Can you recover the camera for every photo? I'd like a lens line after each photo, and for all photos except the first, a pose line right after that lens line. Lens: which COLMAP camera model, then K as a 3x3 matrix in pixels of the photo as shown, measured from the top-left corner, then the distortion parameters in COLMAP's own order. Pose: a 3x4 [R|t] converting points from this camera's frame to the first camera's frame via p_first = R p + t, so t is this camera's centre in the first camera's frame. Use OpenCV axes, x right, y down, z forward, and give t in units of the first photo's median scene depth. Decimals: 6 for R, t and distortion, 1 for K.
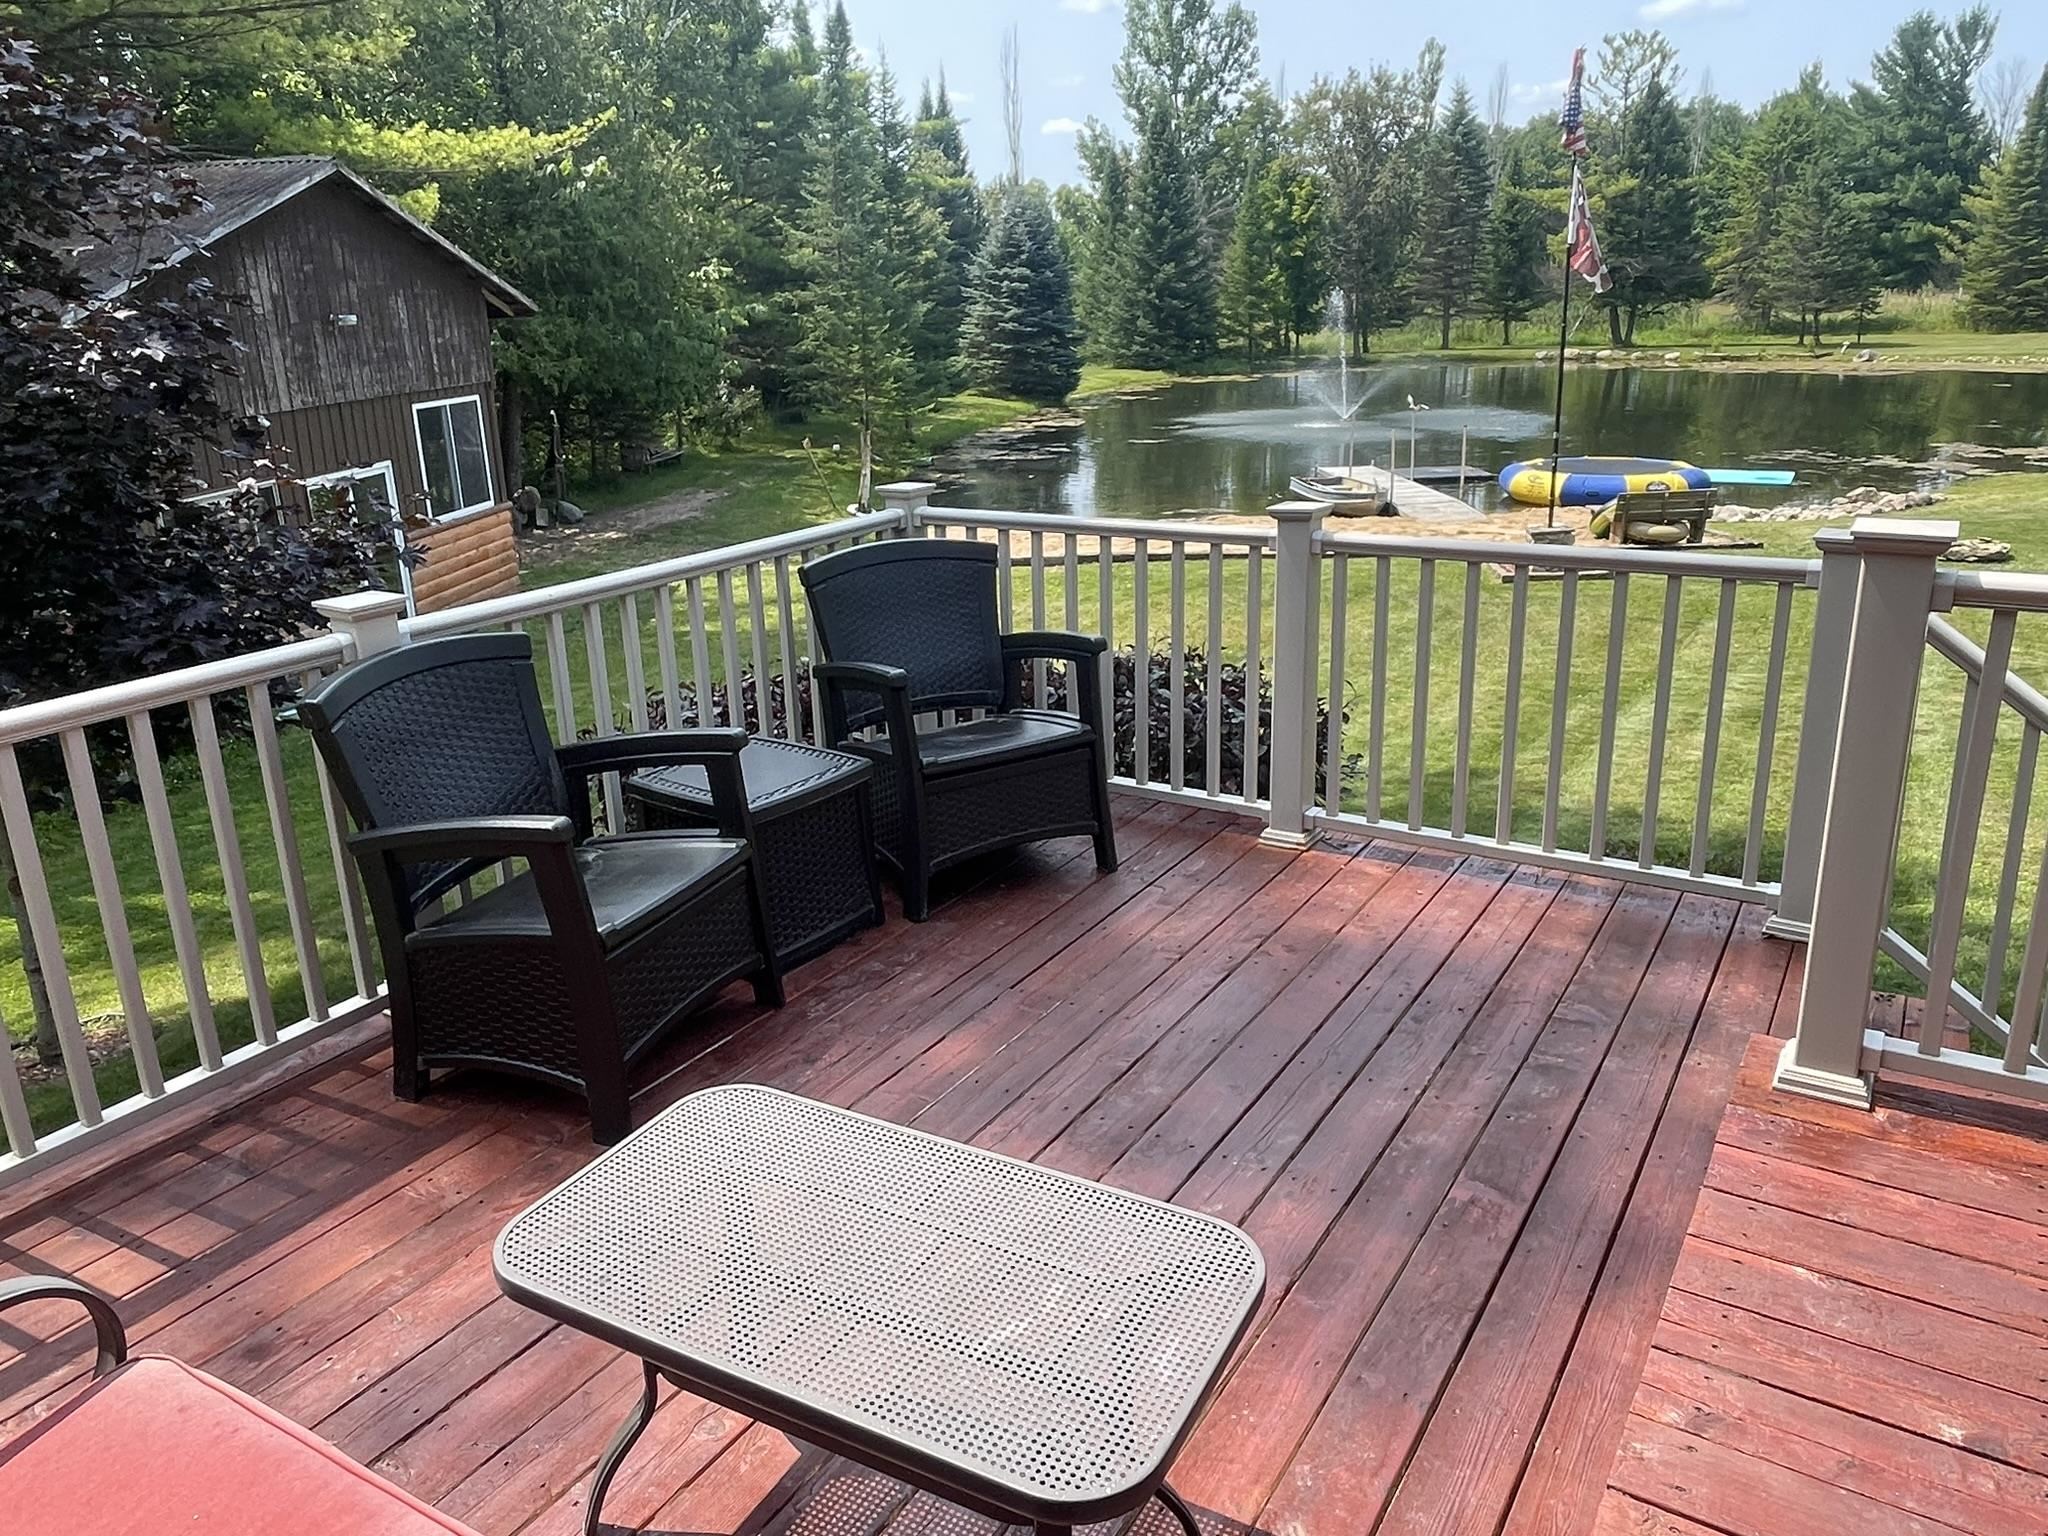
lens RADIAL K [[1487.8, 0, 1024.0], [0, 1487.8, 768.0], [0, 0, 1]] dist [-0.004762, -0.007552]
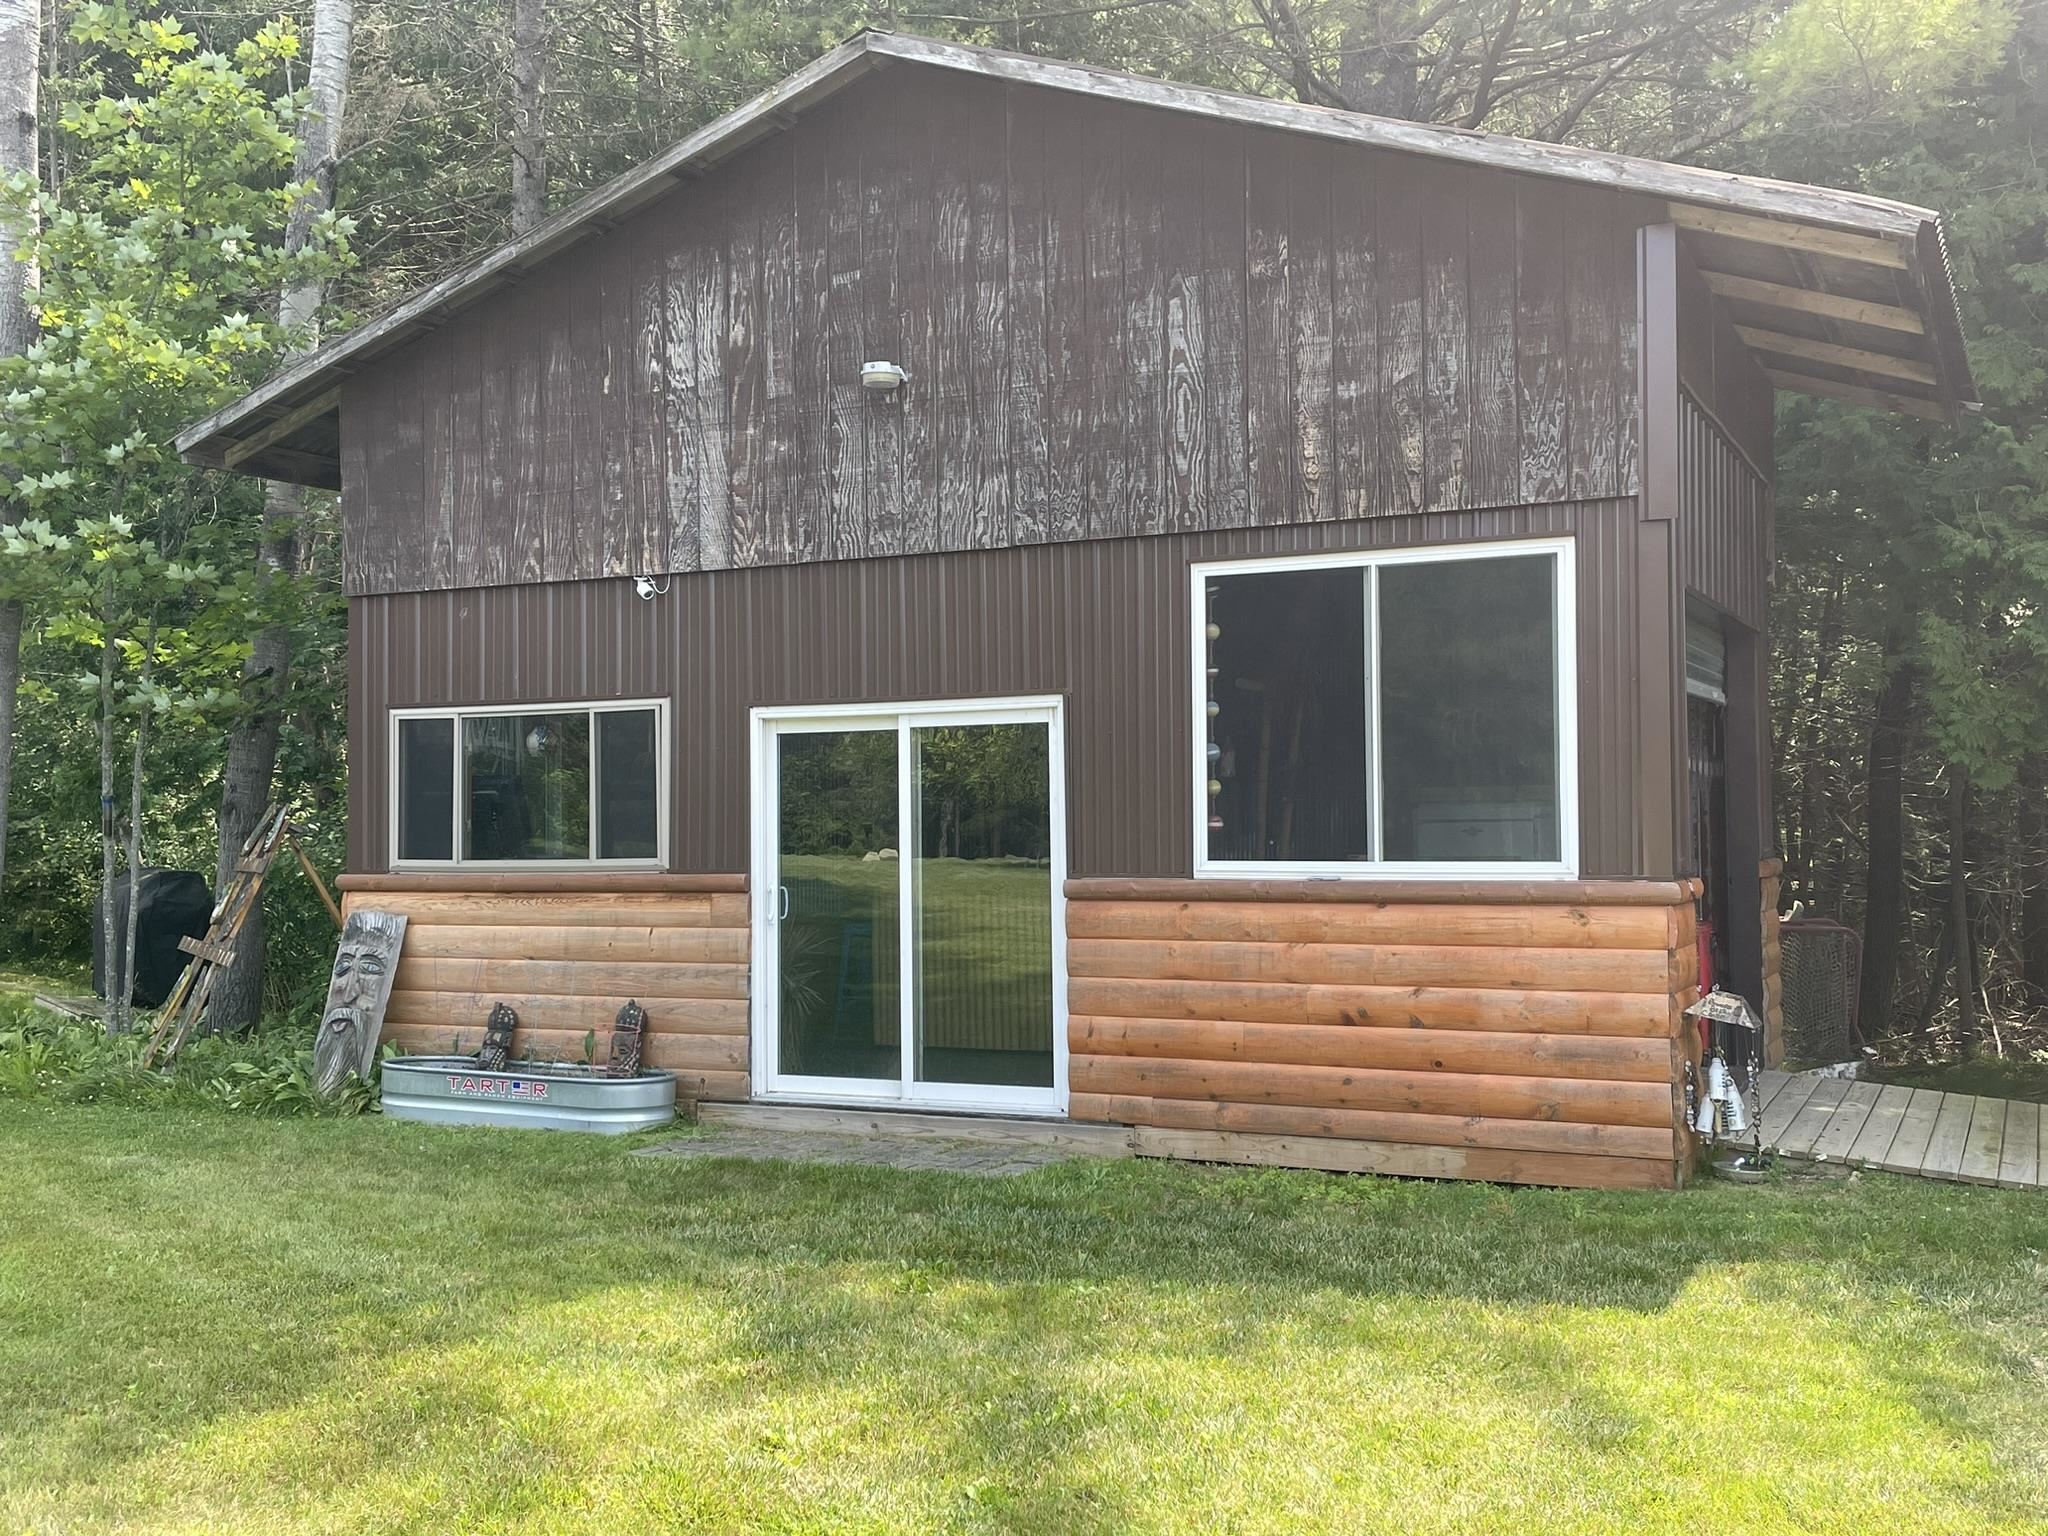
lens RADIAL K [[2041.4, 0, 1024.0], [0, 2041.4, 768.0], [0, 0, 1]] dist [0.010257, 0.002005]
pose [[-0.328839, 0.014374, -0.944277, 0.030419], [-0.270739, 0.956480, 0.108843, -0.068393], [0.904746, 0.291445, -0.310636, 0.325136]]
